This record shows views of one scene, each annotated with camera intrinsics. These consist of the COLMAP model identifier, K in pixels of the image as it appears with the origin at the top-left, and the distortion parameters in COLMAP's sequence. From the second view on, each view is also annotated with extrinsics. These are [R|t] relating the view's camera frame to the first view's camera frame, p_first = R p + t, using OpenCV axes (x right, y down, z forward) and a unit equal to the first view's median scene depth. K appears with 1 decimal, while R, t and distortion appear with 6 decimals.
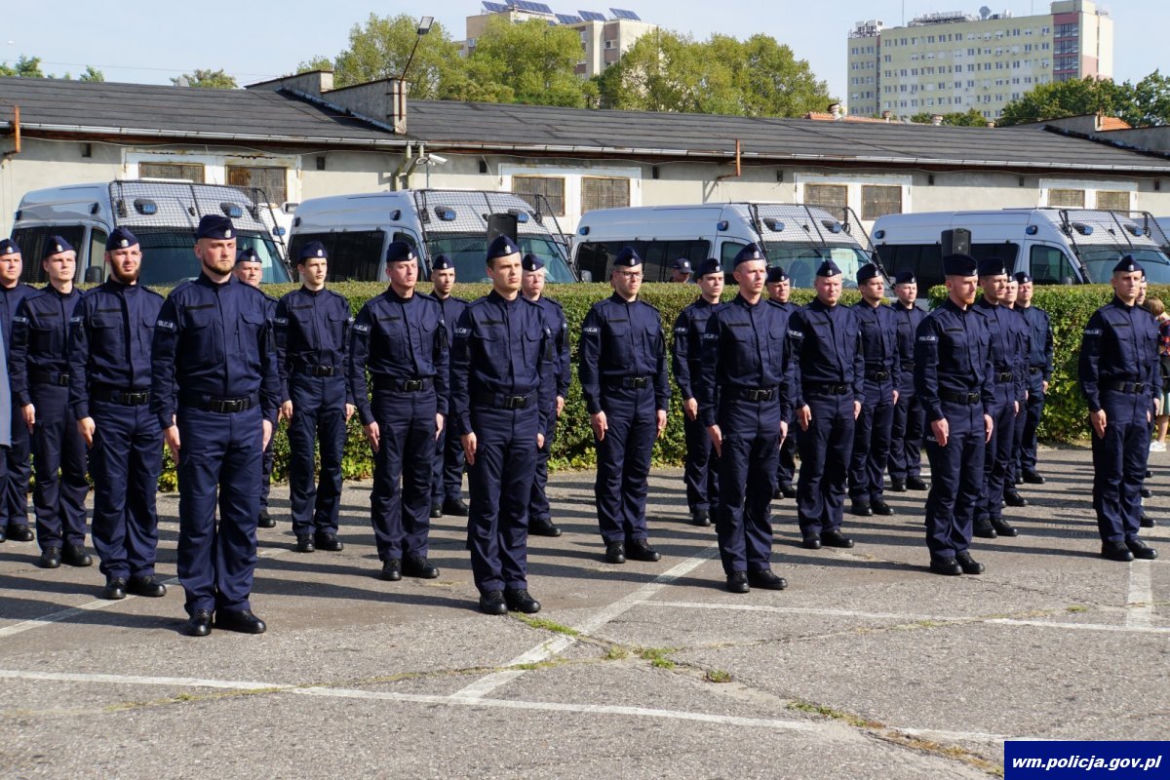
lens RADIAL K [[2004.5, 0, 590.7], [0, 2004.5, 348.2], [0, 0, 1]] dist [0.110268, 0.000000]
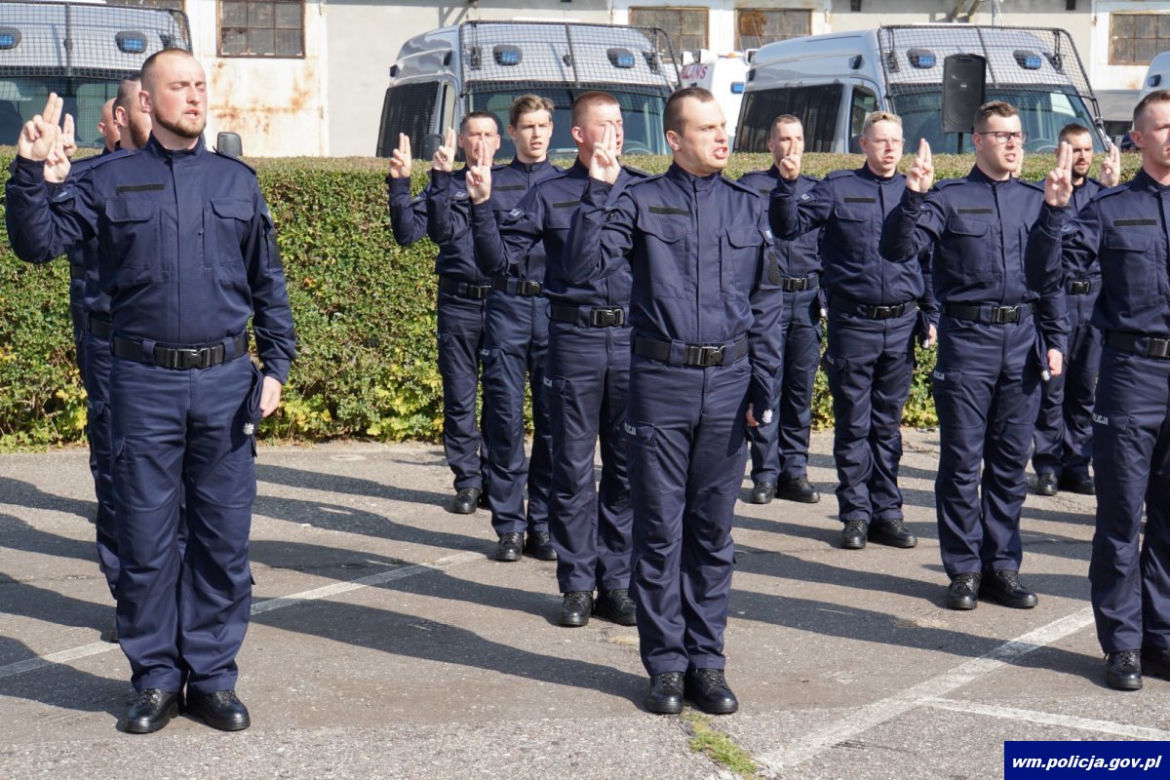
lens RADIAL K [[2306.1, 0, 592.5], [0, 2306.1, 376.2], [0, 0, 1]] dist [0.132220, 0.000000]
pose [[0.957832, 0.024991, -0.286241, 0.035448], [-0.007101, 0.997965, 0.063367, -0.002792], [0.287242, -0.058662, 0.956060, 0.097495]]
